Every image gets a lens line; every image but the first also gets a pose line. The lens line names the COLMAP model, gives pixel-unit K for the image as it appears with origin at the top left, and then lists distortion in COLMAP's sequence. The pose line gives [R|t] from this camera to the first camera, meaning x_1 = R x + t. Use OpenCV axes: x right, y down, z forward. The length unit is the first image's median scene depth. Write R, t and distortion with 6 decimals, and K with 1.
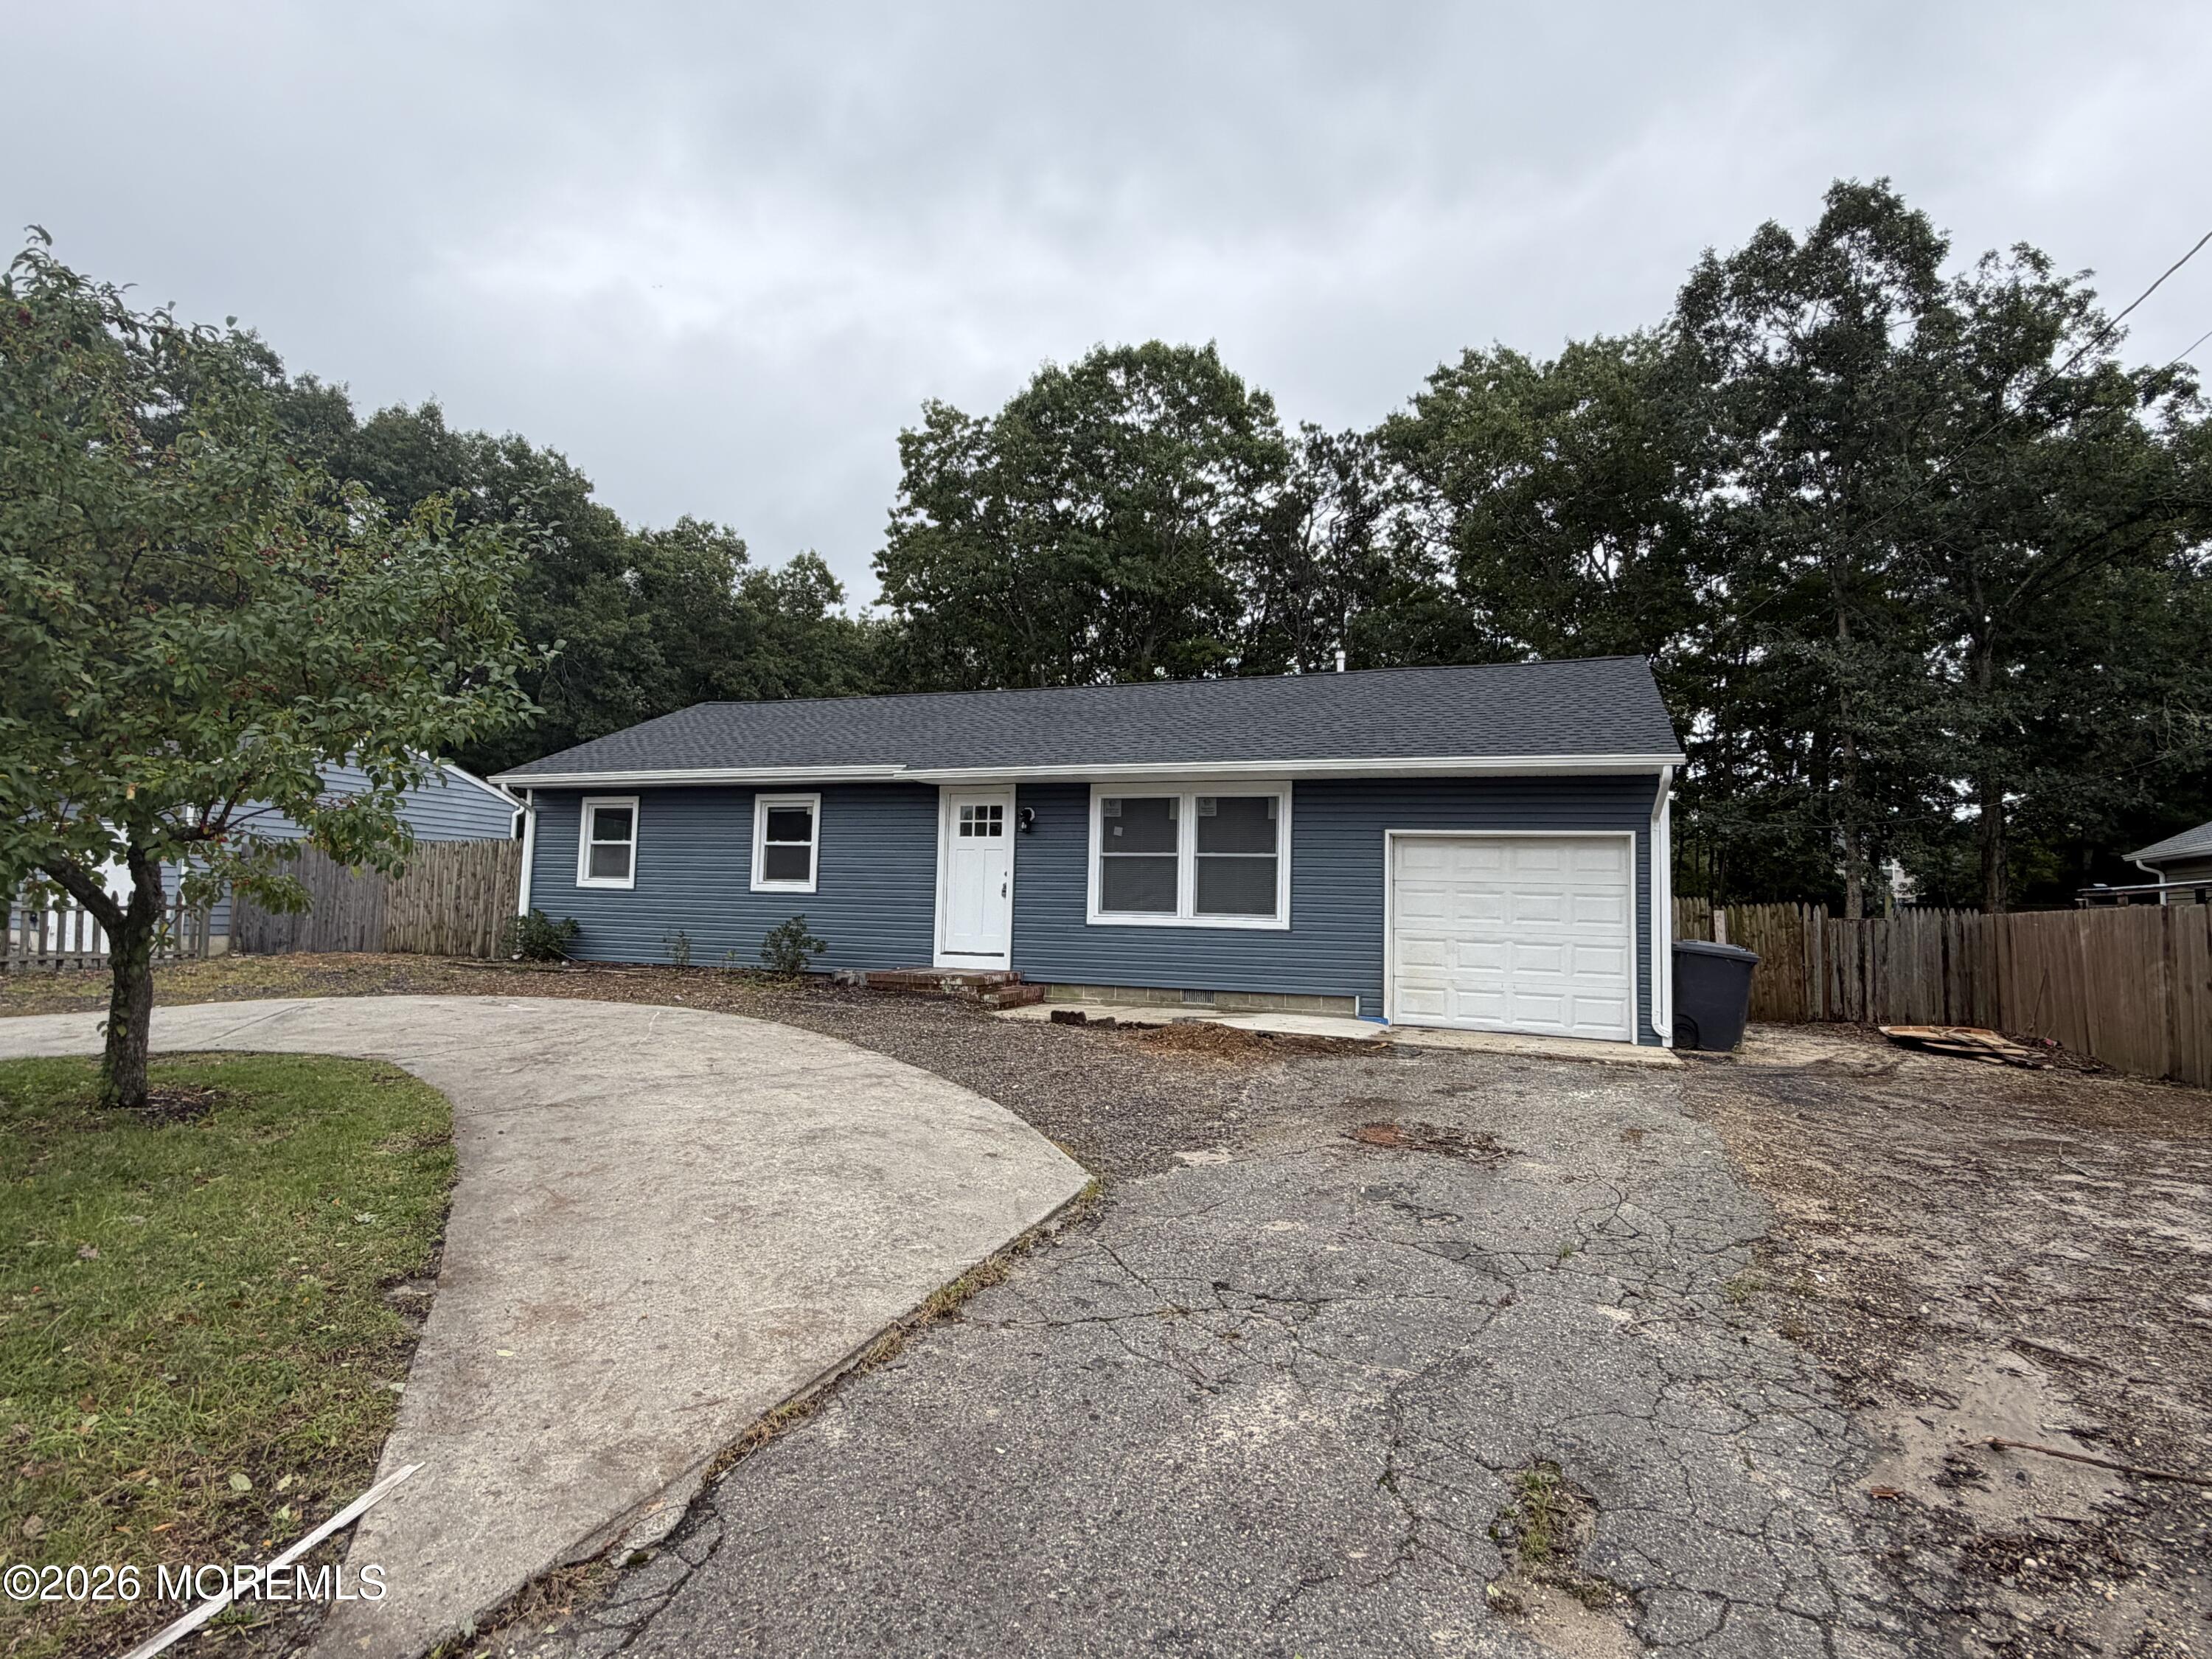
lens RADIAL K [[1172.0, 0, 1112.6], [0, 1172.0, 829.3], [0, 0, 1]] dist [0.001256, 0.000285]
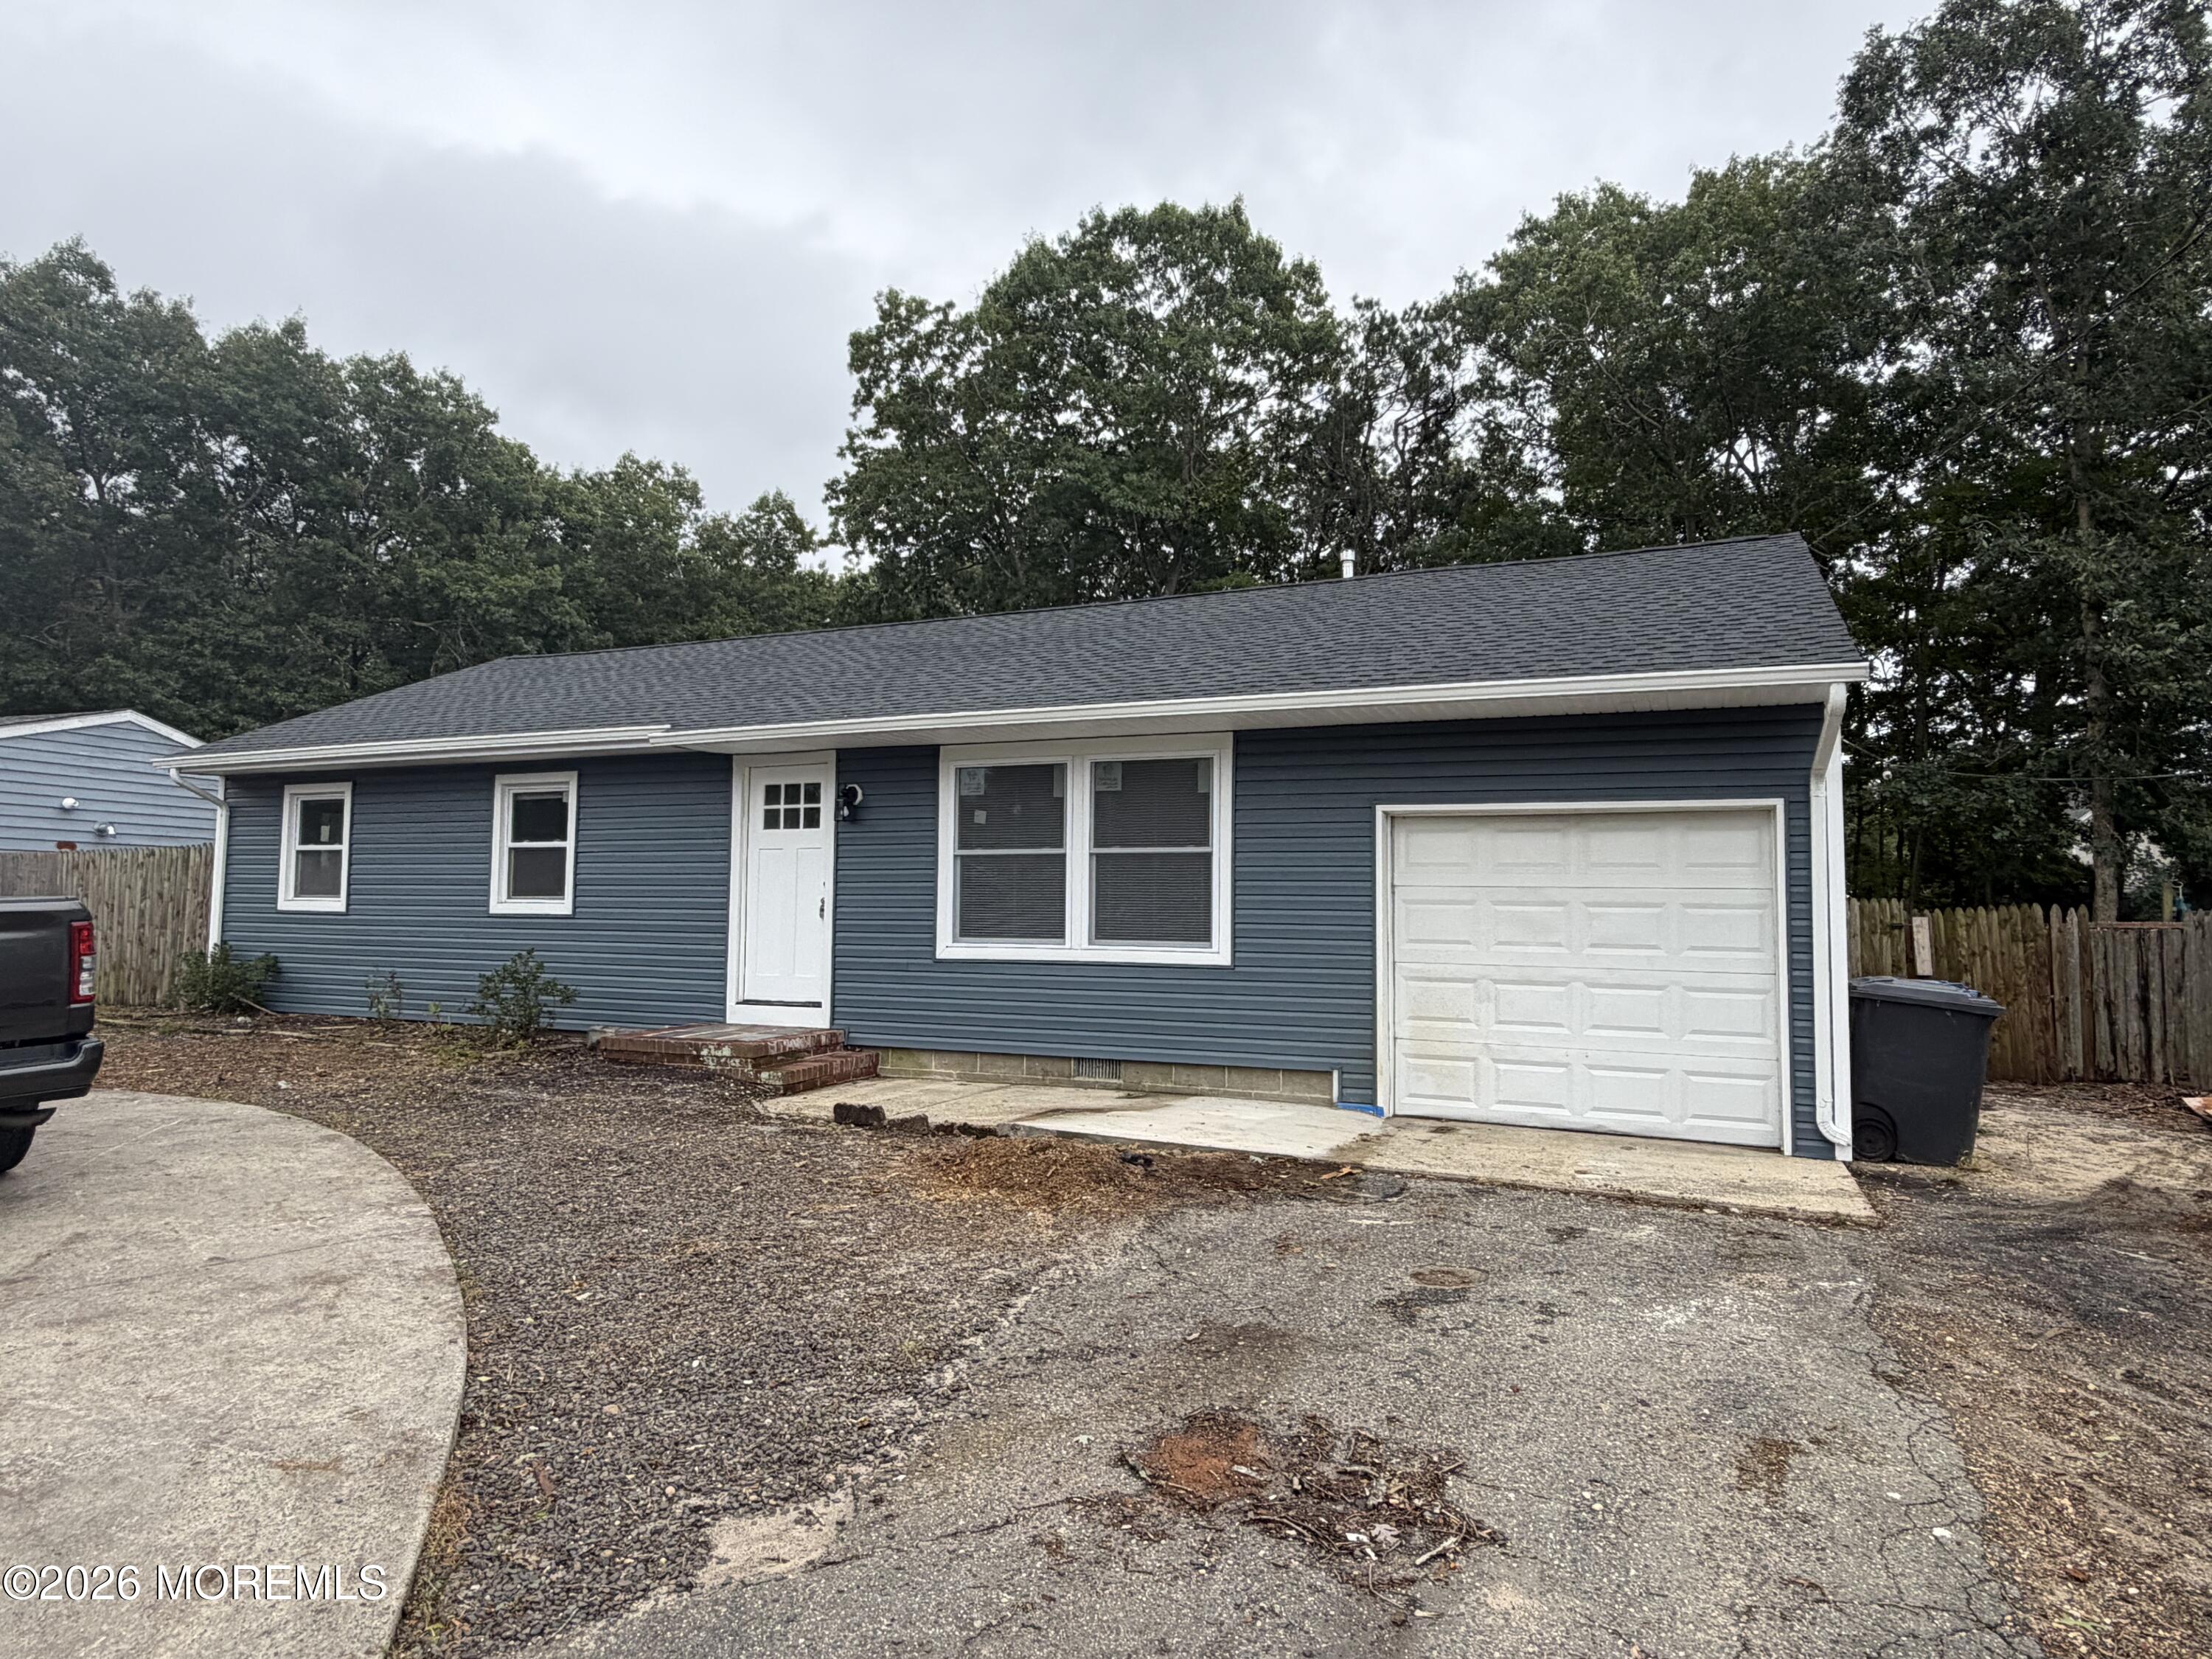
lens RADIAL K [[1350.3, 0, 1101.9], [0, 1350.3, 828.5], [0, 0, 1]] dist [0.000863, -0.001527]
pose [[0.998036, -0.019336, -0.059591, 0.093347], [0.019729, 0.999787, 0.006003, 0.003947], [0.059463, -0.007167, 0.998205, 0.194756]]
